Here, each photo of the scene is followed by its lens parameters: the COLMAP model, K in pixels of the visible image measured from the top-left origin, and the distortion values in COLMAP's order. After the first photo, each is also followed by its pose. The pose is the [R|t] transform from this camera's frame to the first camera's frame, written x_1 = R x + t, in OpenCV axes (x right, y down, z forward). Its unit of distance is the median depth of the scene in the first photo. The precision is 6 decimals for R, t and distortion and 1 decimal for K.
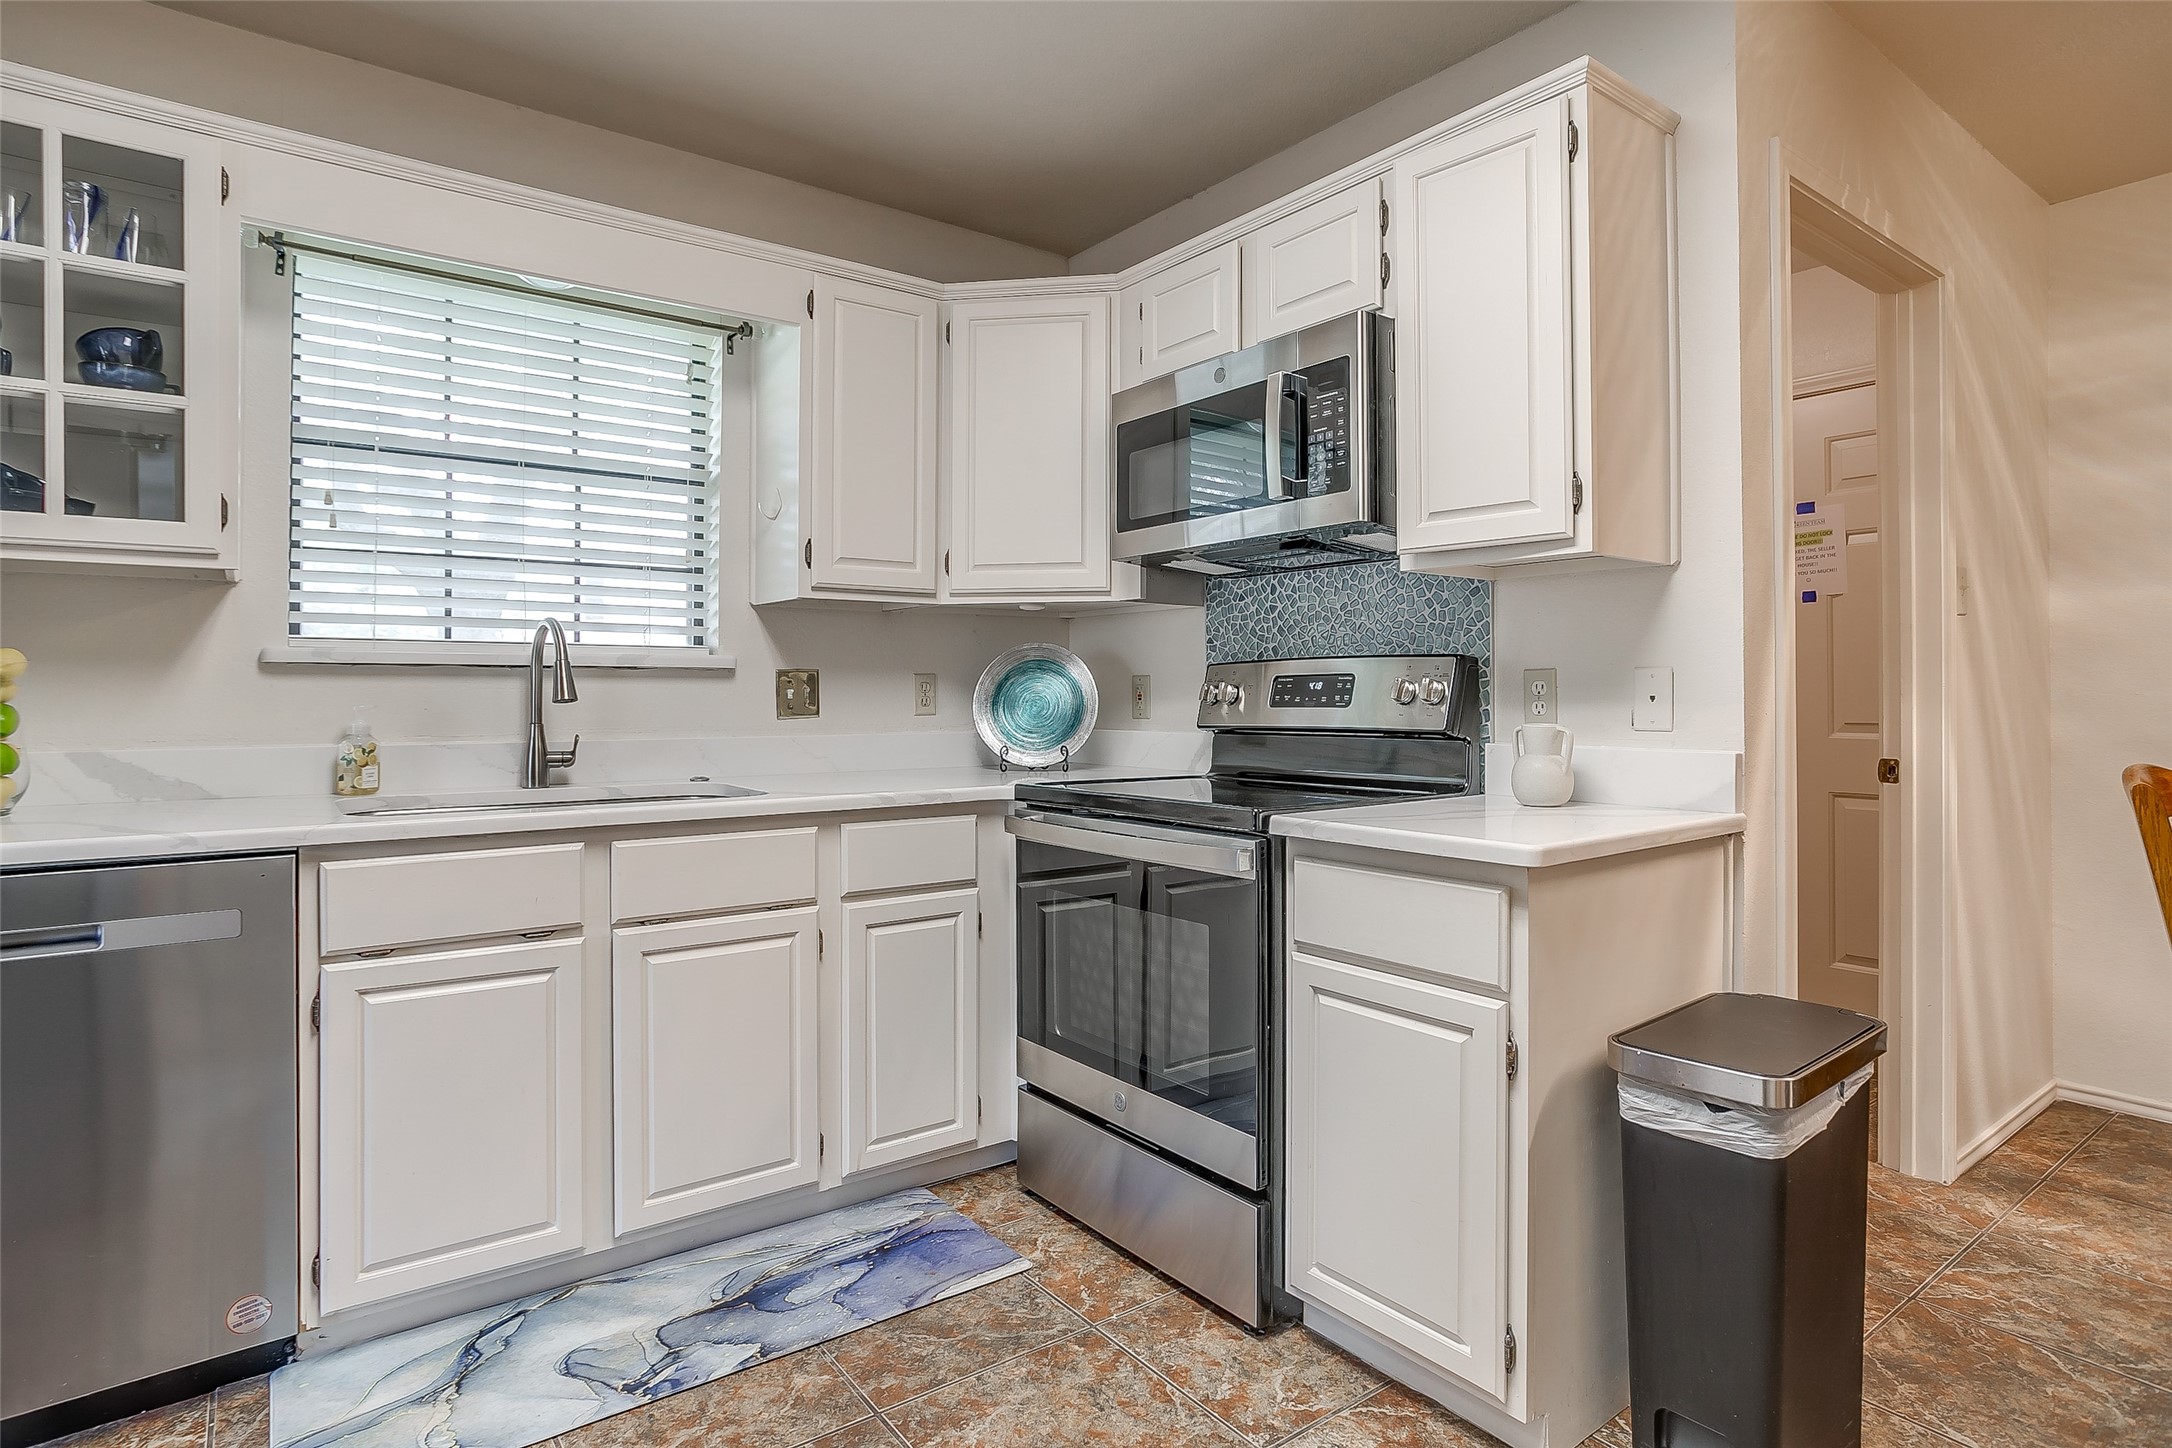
lens RADIAL K [[1142.7, 0, 1075.3], [0, 1142.7, 687.5], [0, 0, 1]] dist [-0.043055, 0.028316]
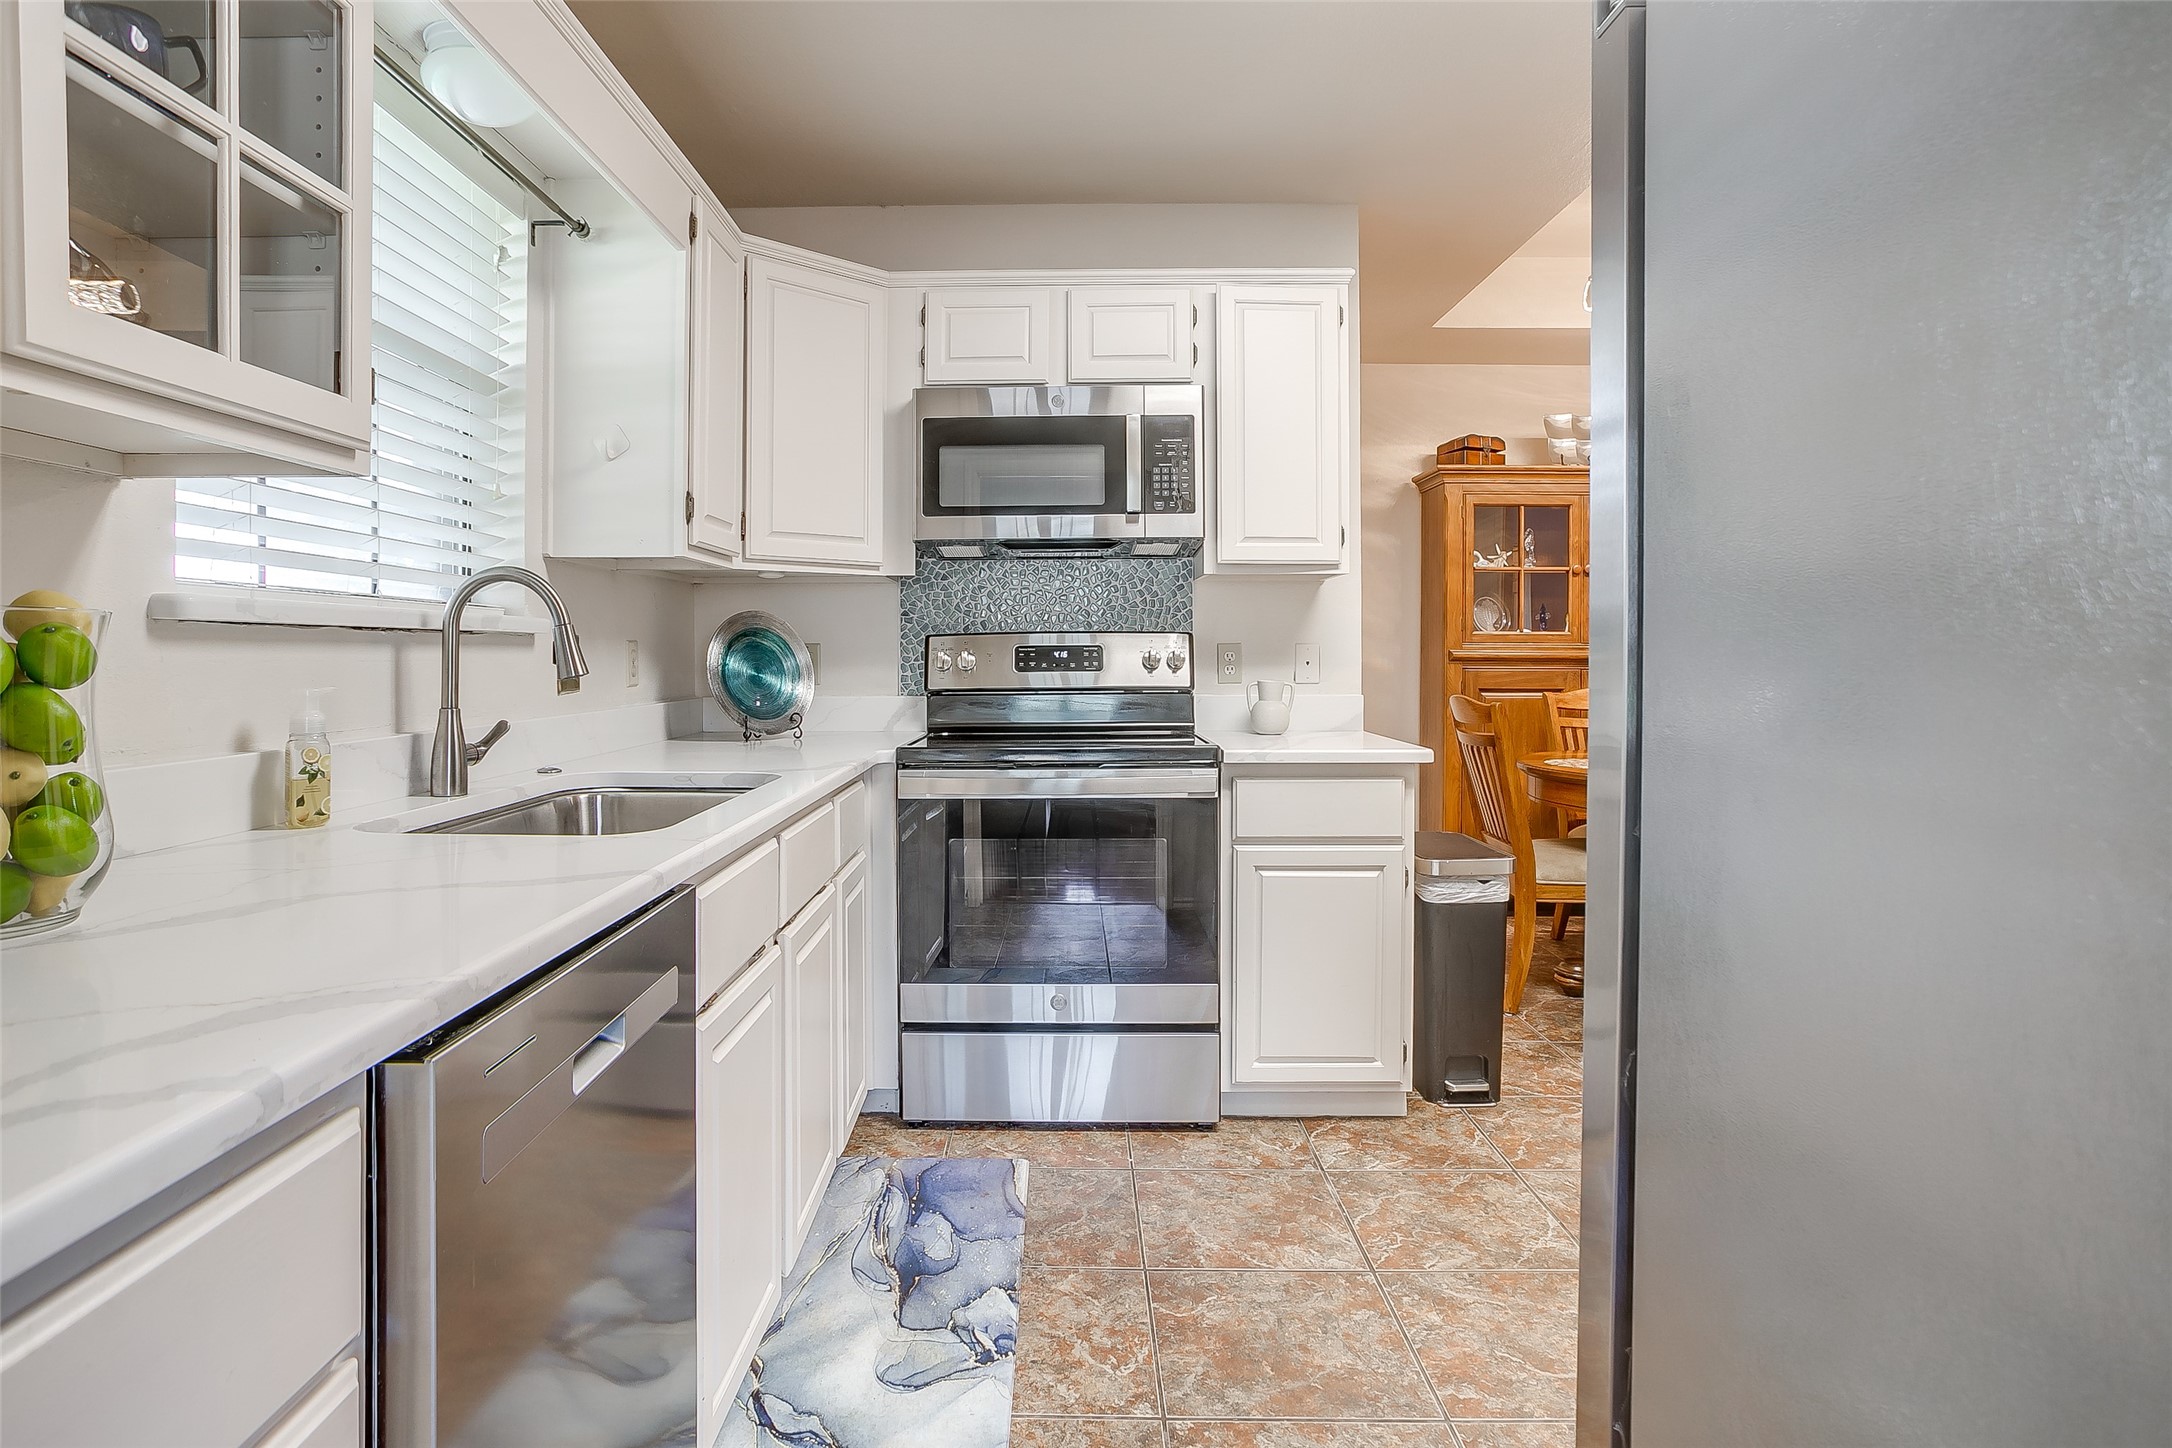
lens RADIAL K [[1142.7, 0, 1039.4], [0, 1142.7, 661.4], [0, 0, 1]] dist [-0.043055, 0.028316]
pose [[0.618722, -0.006338, 0.785584, -0.875359], [-0.002402, 0.999948, 0.009959, -0.007185], [-0.785606, -0.008049, 0.618675, 0.263285]]
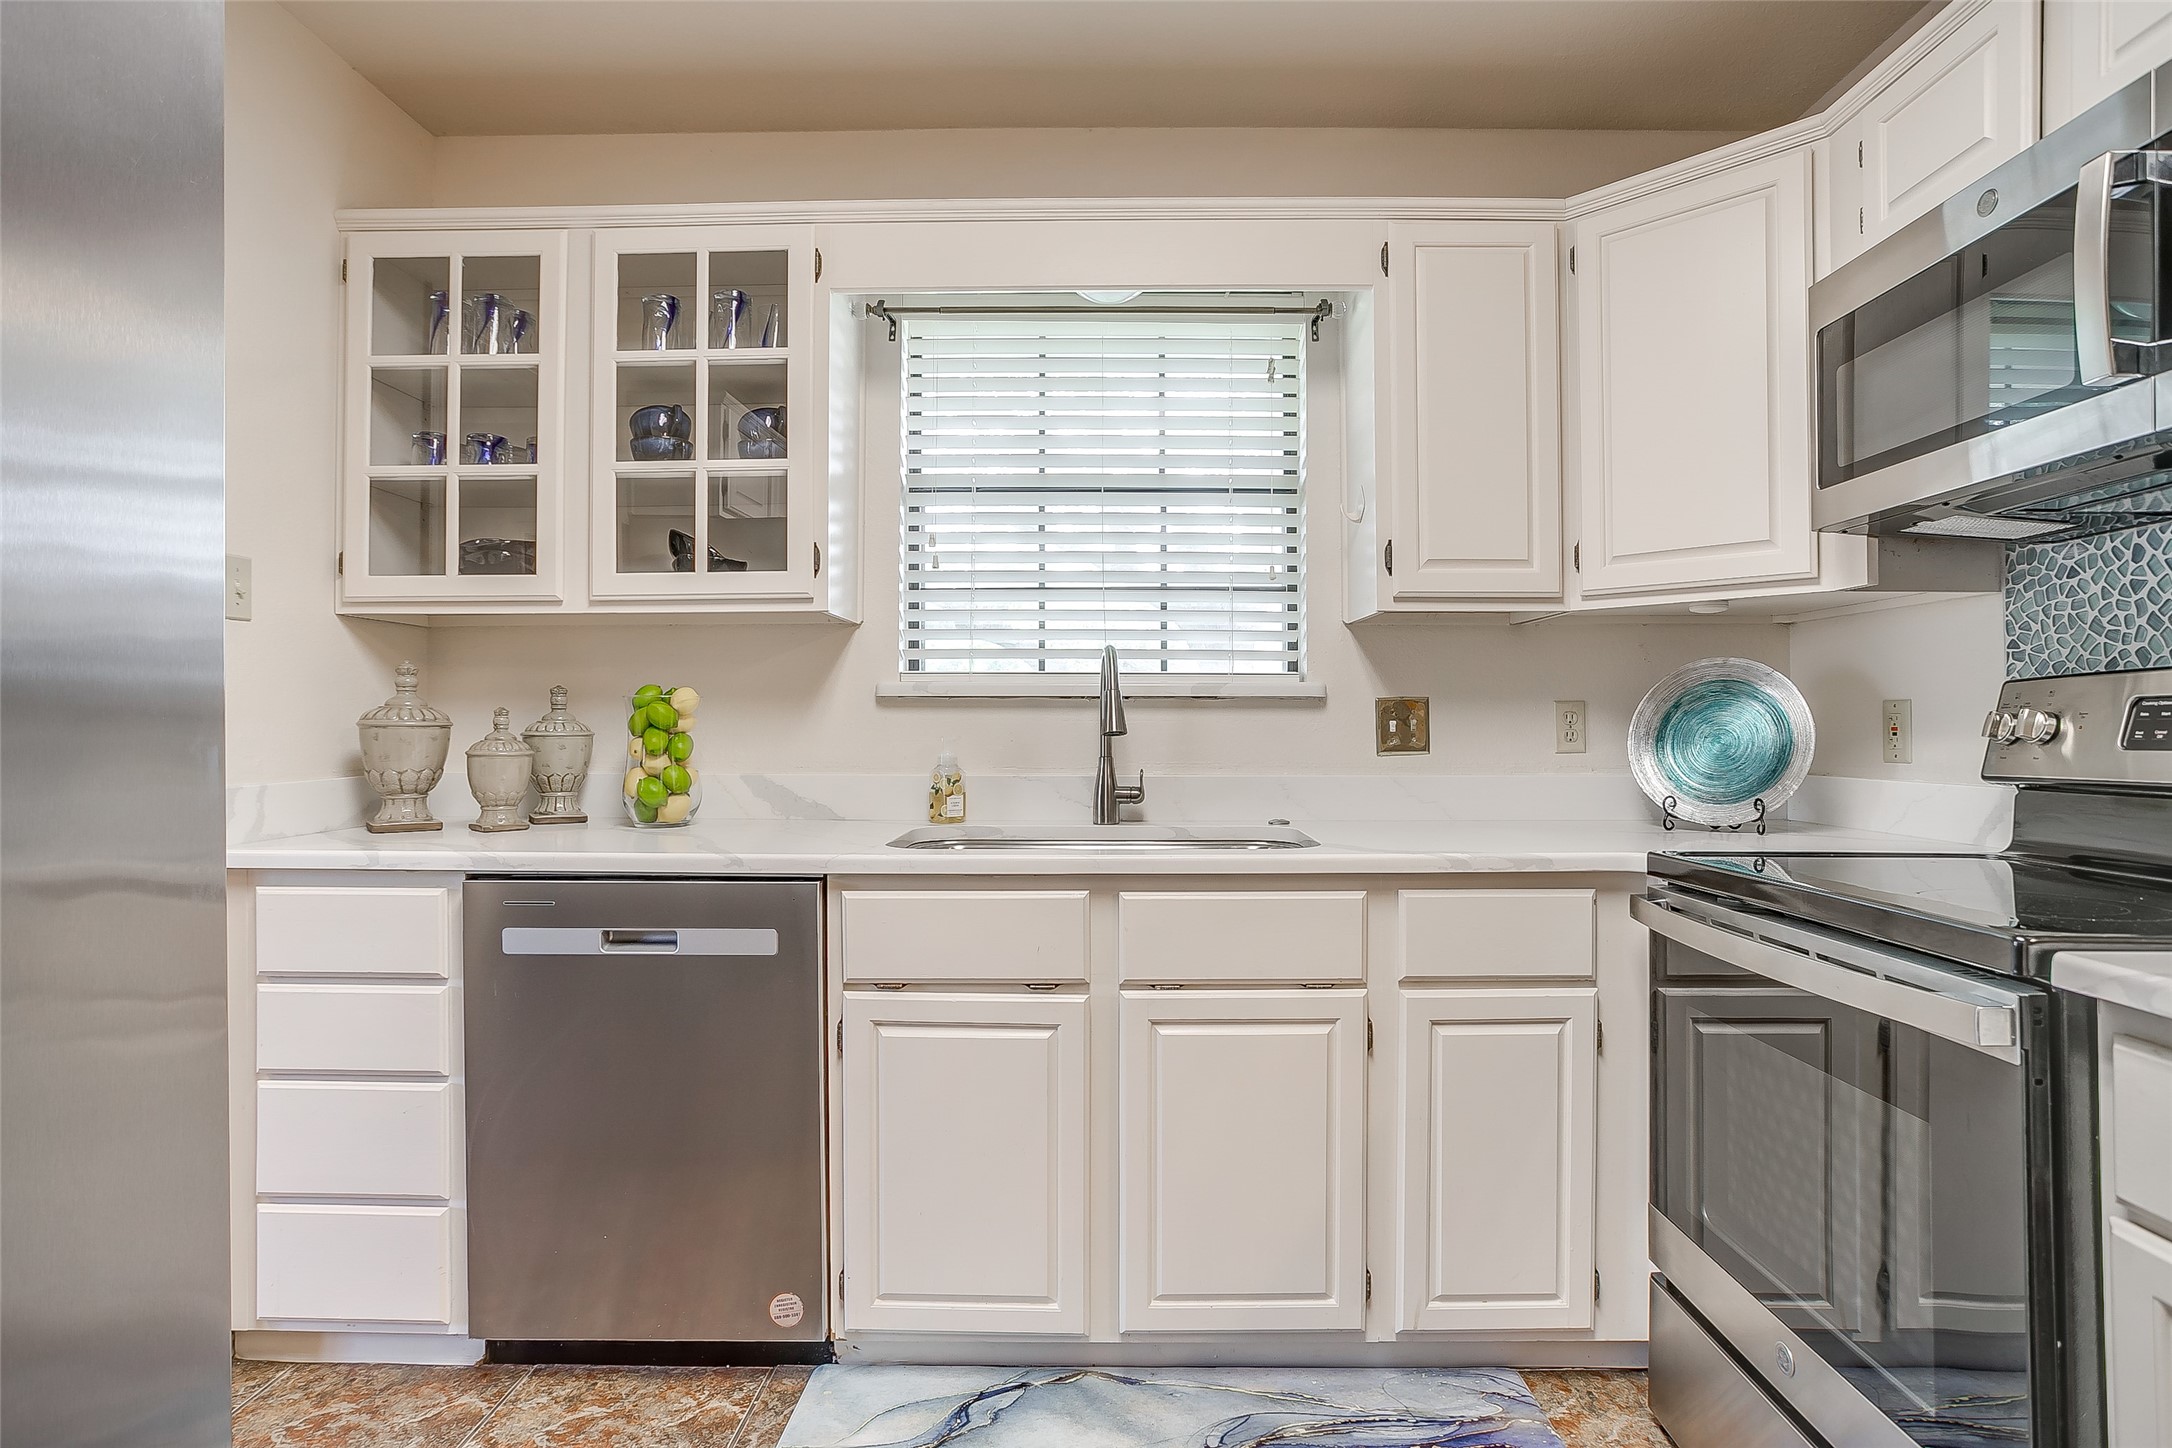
lens RADIAL K [[1121.9, 0, 1104.2], [0, 1121.9, 708.6], [0, 0, 1]] dist [-0.047735, 0.023968]
pose [[0.799838, -0.006863, -0.600176, 0.101388], [0.002360, 0.999963, -0.008290, -0.000864], [0.600211, 0.005215, 0.799825, 0.255839]]
